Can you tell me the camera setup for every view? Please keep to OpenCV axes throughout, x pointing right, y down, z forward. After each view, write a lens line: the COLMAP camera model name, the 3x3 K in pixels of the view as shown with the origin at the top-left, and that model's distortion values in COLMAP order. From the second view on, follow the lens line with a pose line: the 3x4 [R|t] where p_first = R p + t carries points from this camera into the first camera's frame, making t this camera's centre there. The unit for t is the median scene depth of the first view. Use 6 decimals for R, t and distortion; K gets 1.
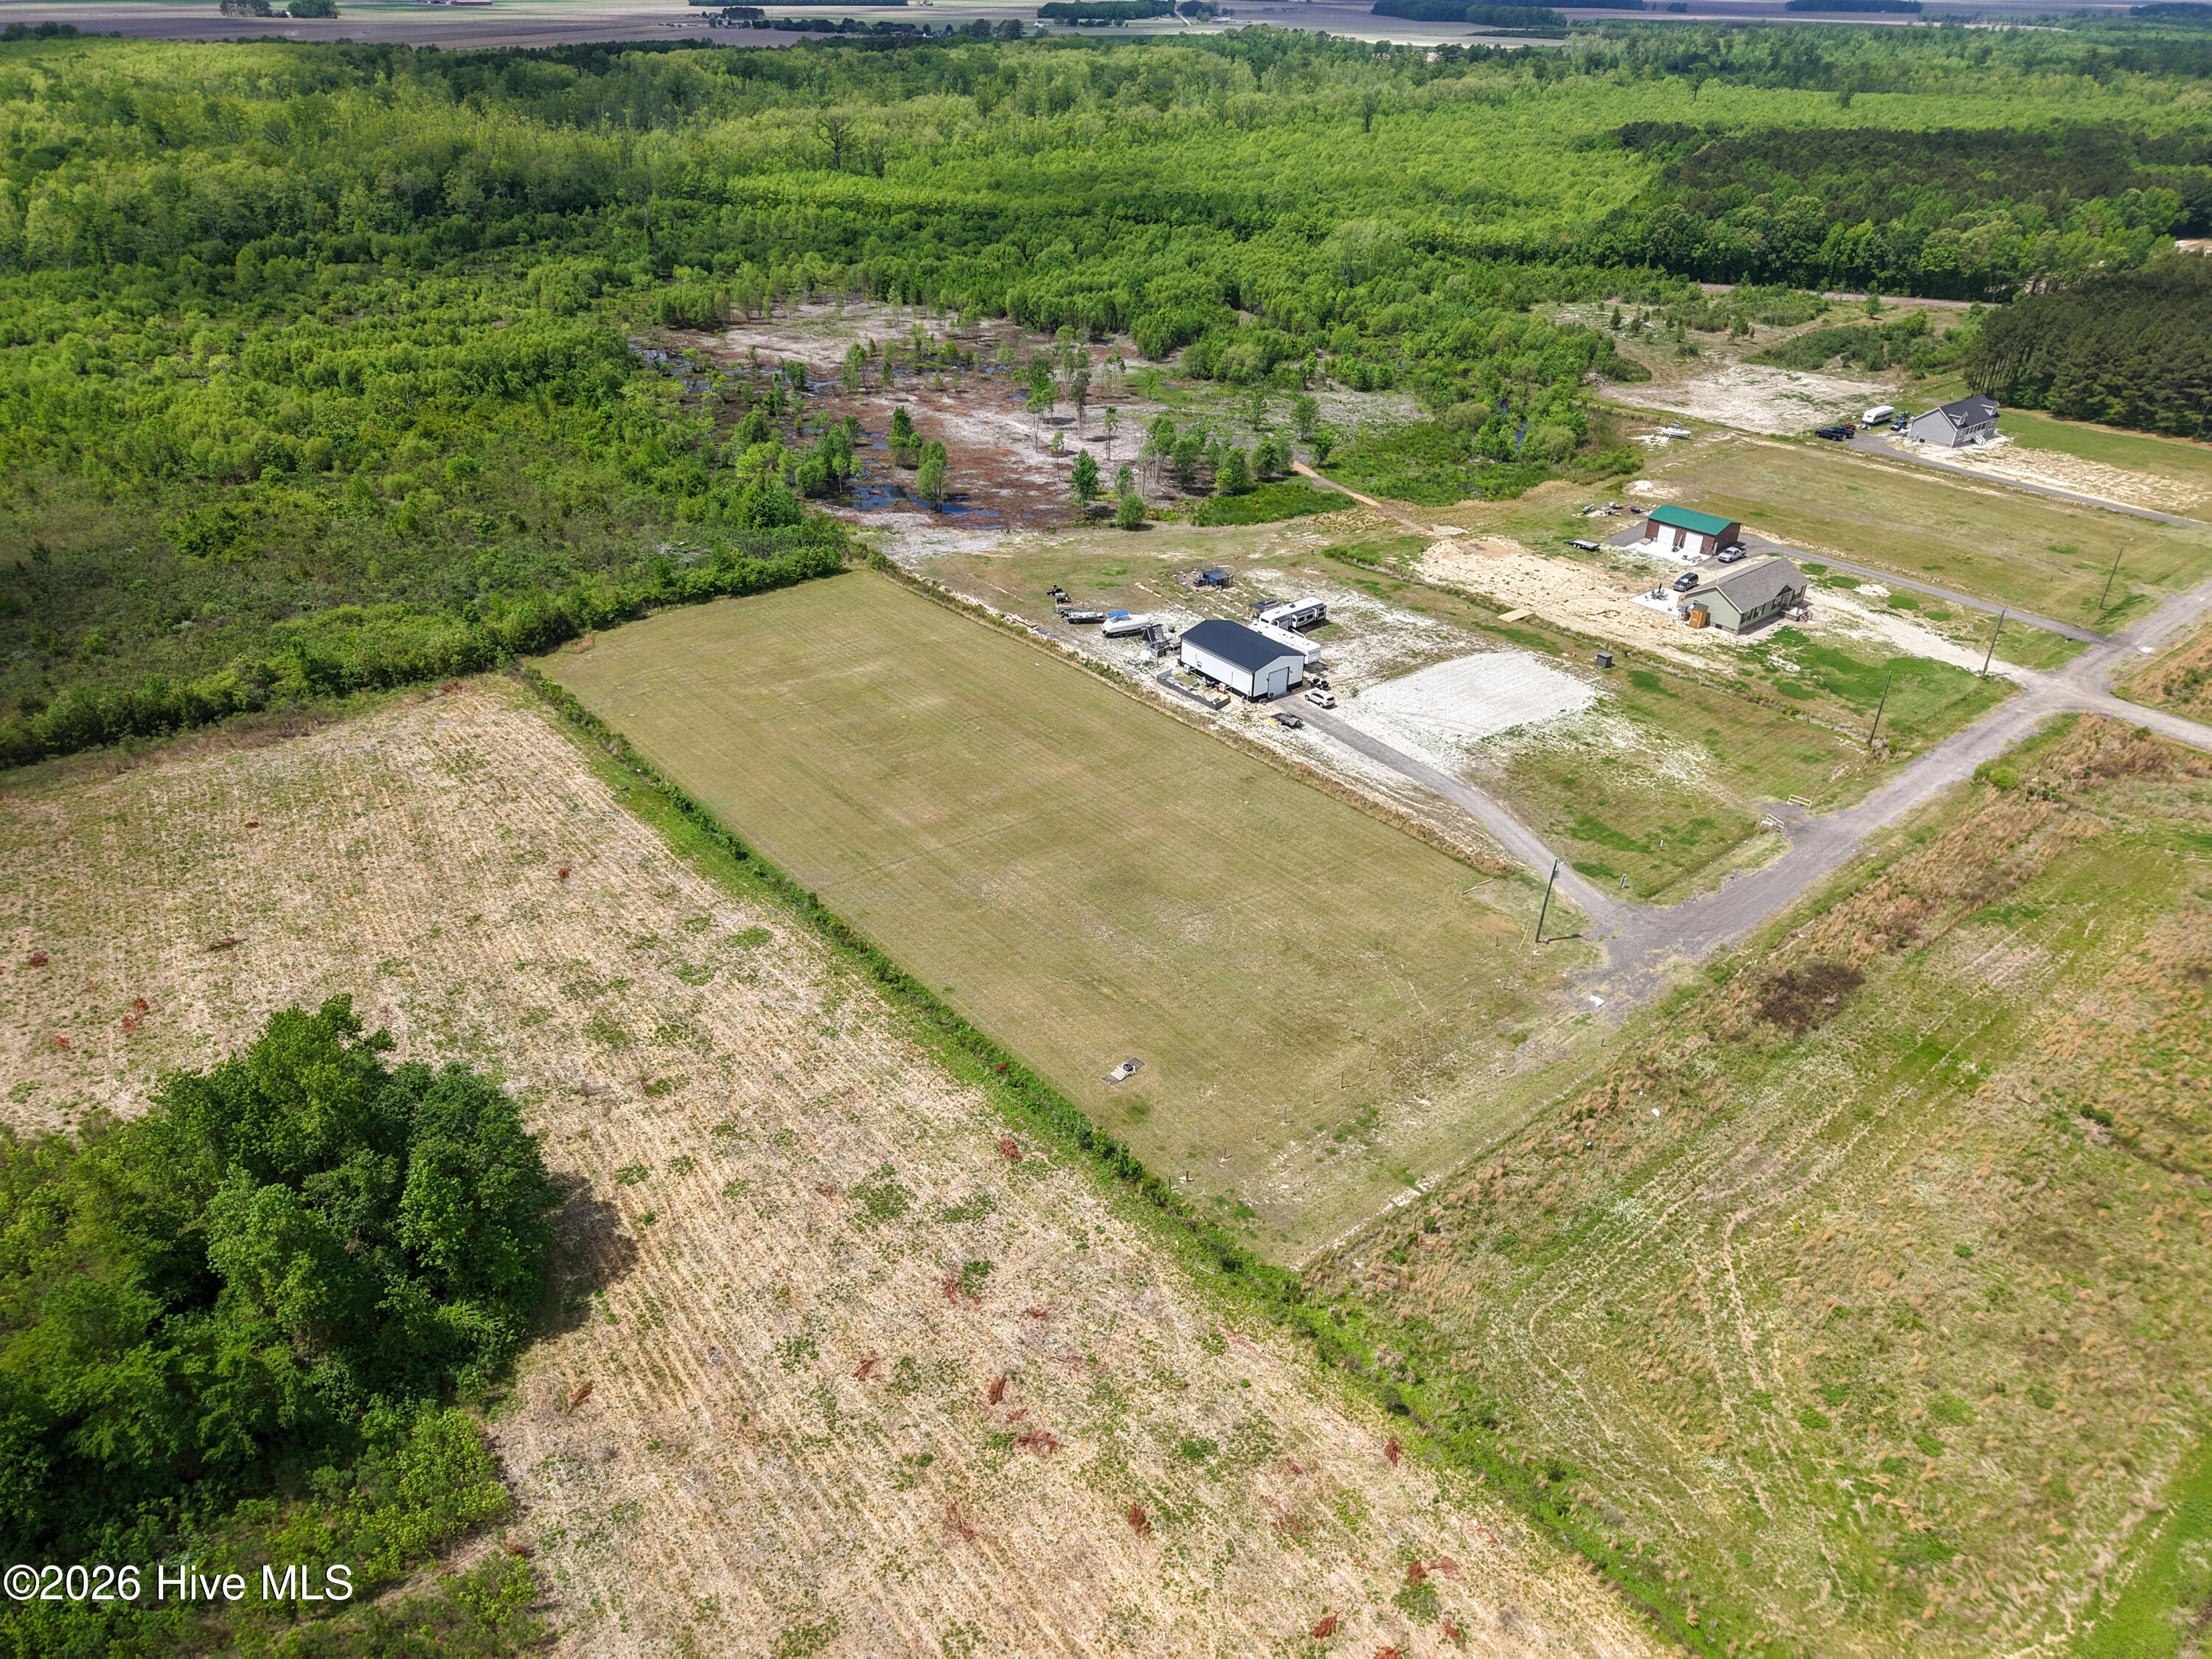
lens RADIAL K [[1474.2, 0, 1113.8], [0, 1474.2, 850.9], [0, 0, 1]] dist [0.021748, -0.019186]
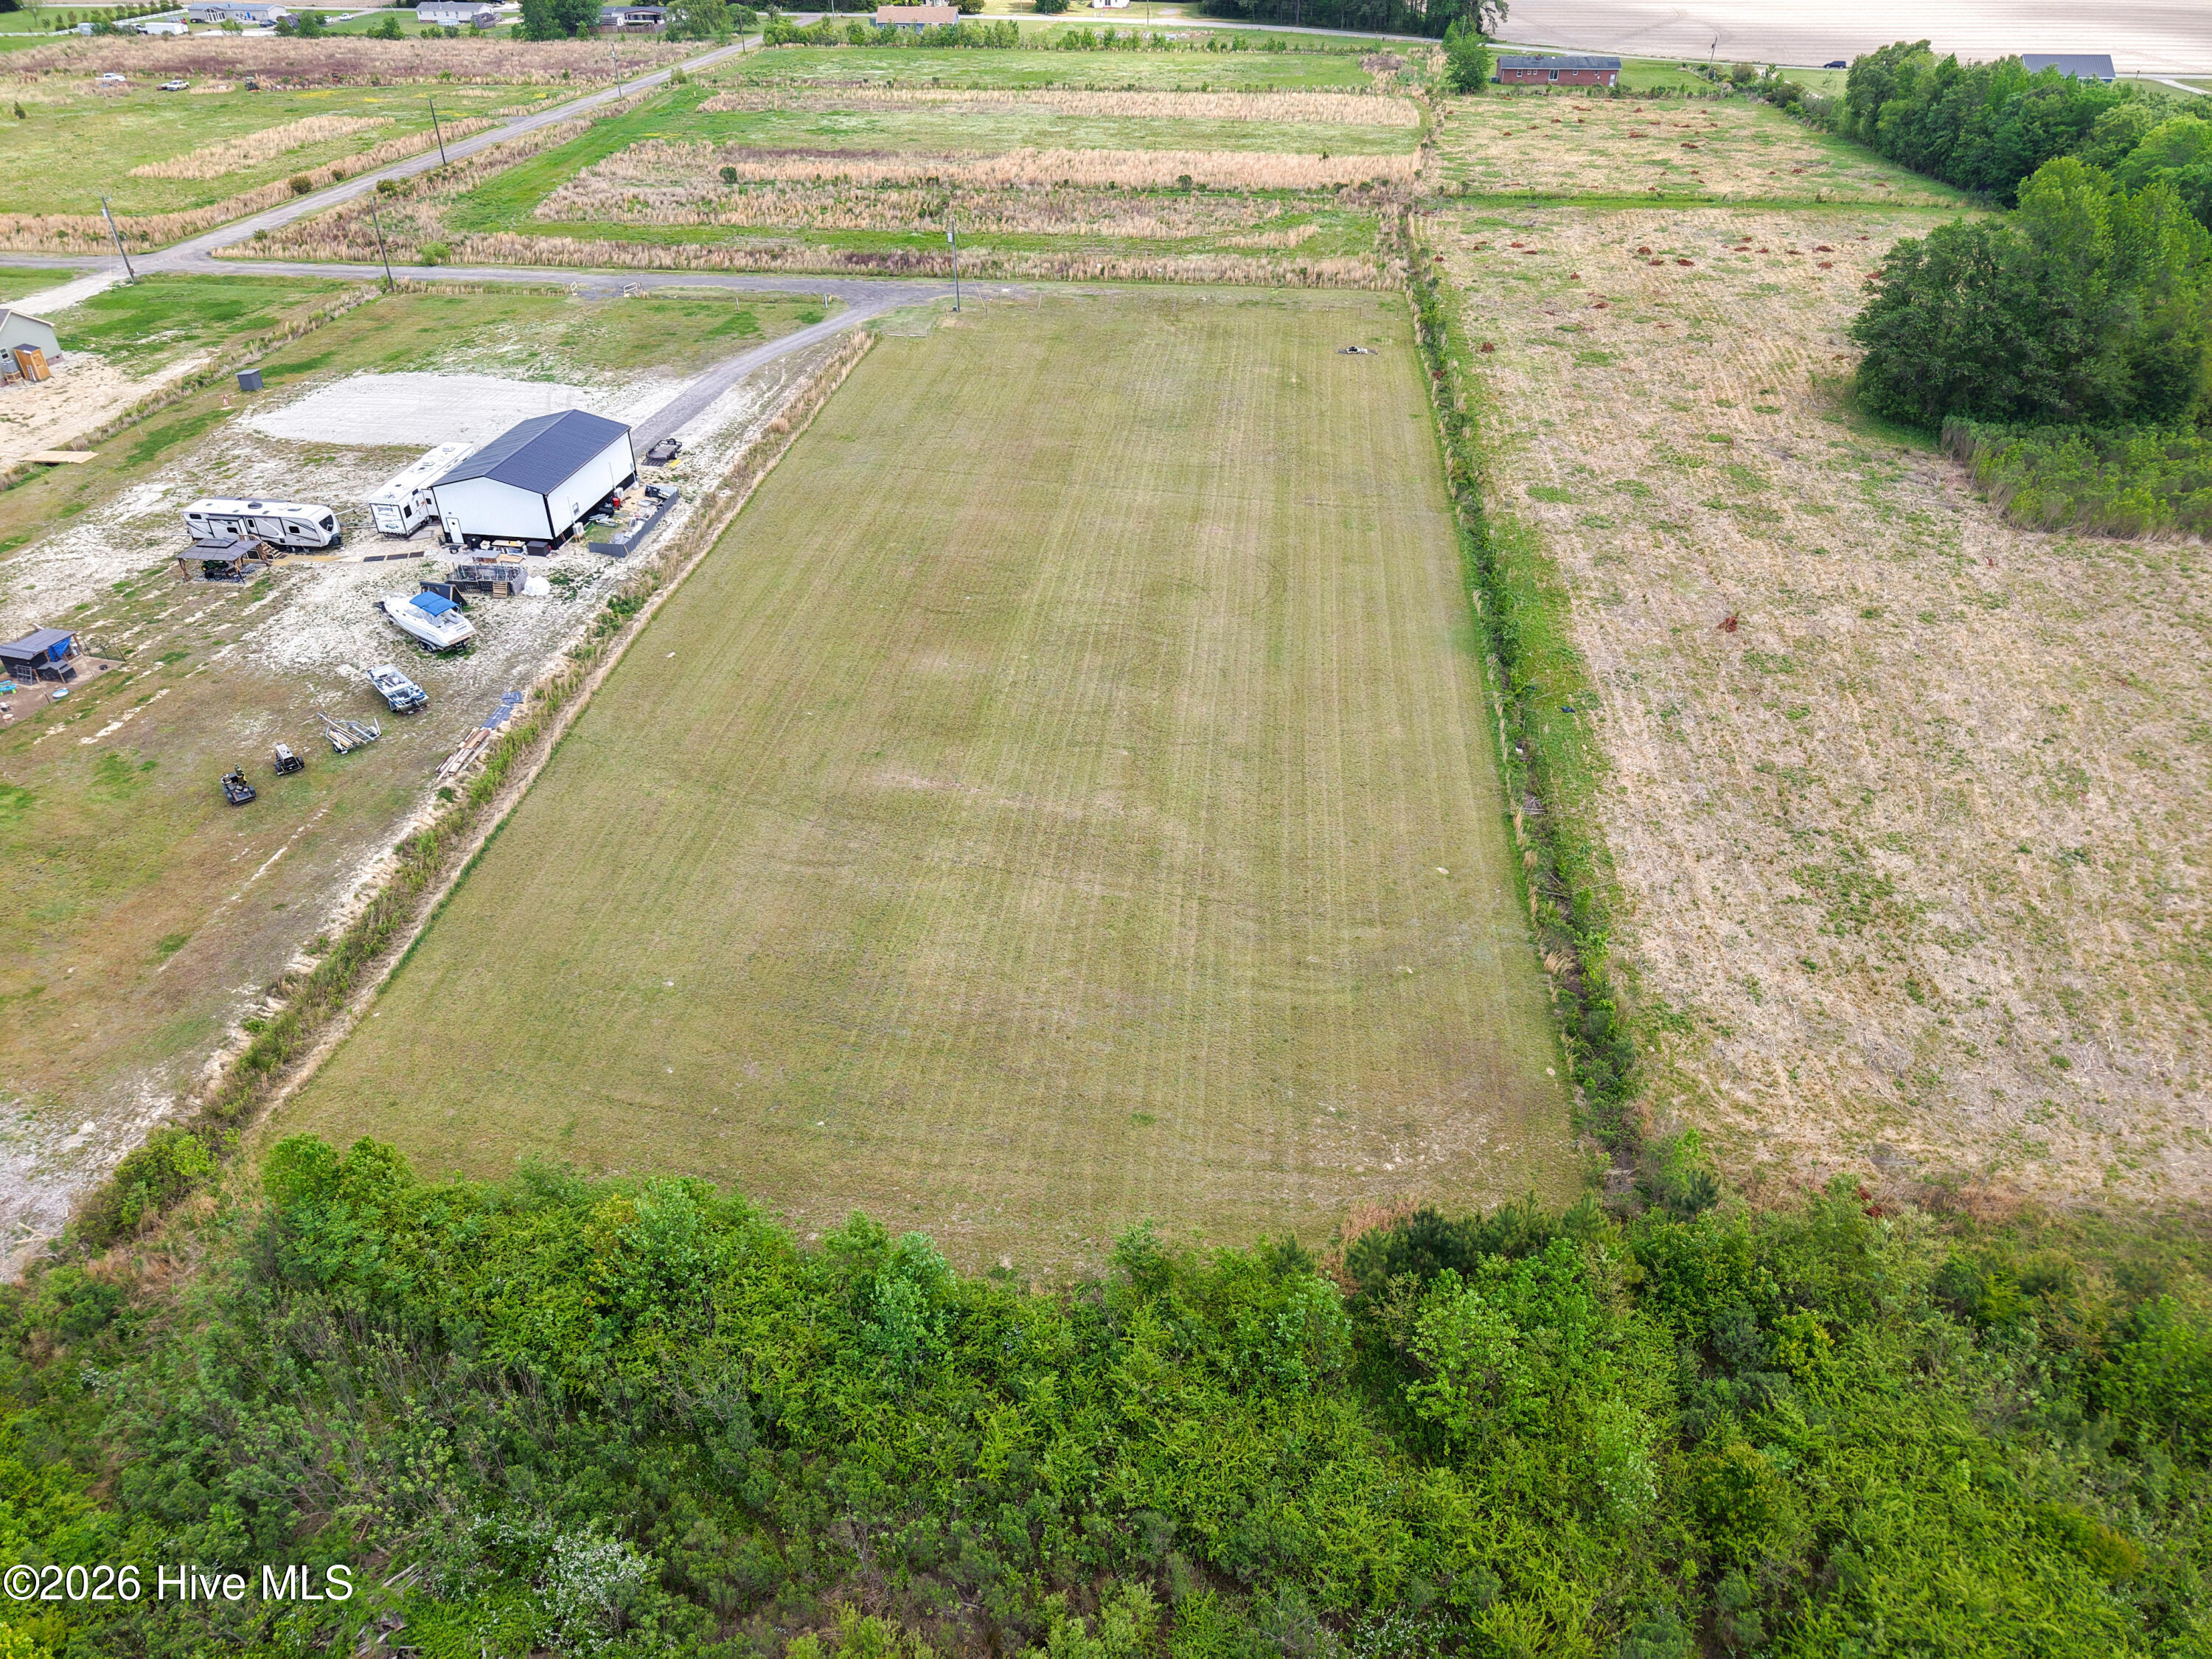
lens RADIAL K [[1474.2, 0, 1110.2], [0, 1474.2, 823.3], [0, 0, 1]] dist [0.021748, -0.019186]
pose [[-0.686396, -0.421765, 0.592431, -0.459547], [0.364881, 0.504946, 0.782235, -0.422763], [-0.629065, 0.753090, -0.192699, 1.027657]]
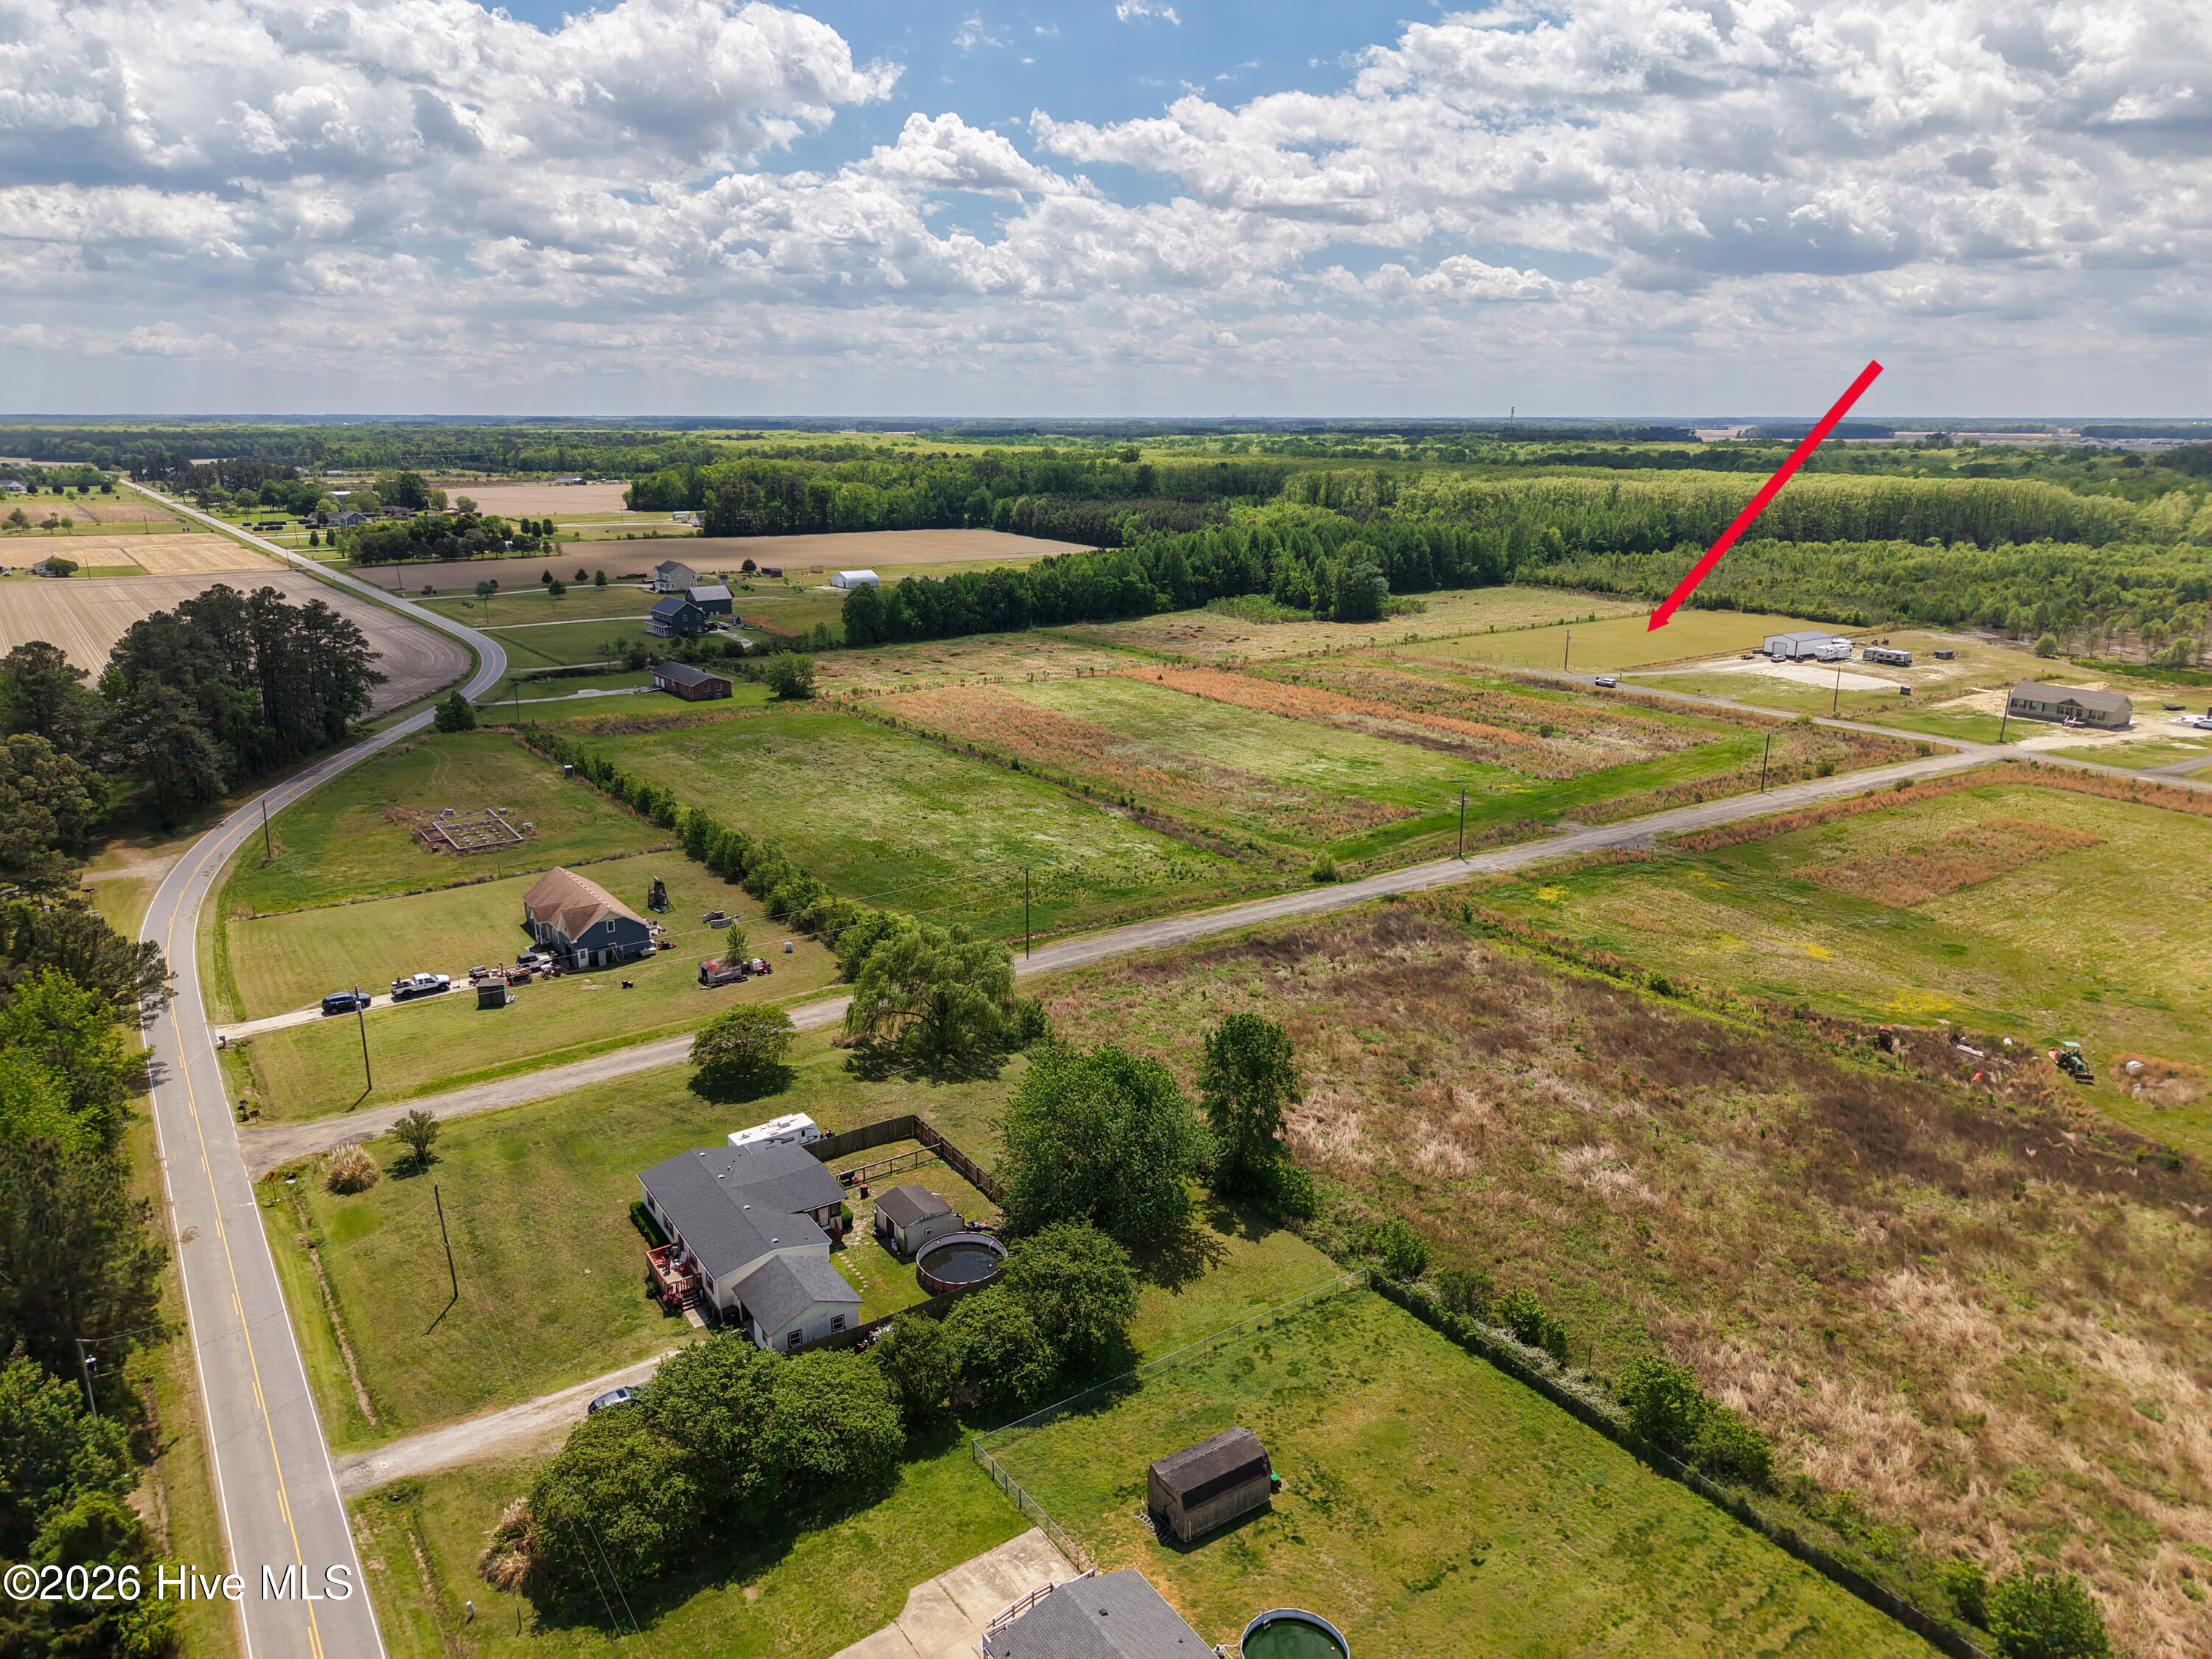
lens RADIAL K [[1474.2, 0, 1099.8], [0, 1474.2, 831.2], [0, 0, 1]] dist [0.021748, -0.019186]
pose [[-0.112871, 0.259189, -0.959209, 1.968291], [-0.506252, 0.815673, 0.279976, -0.017881], [0.854967, 0.517202, 0.039149, 0.278924]]
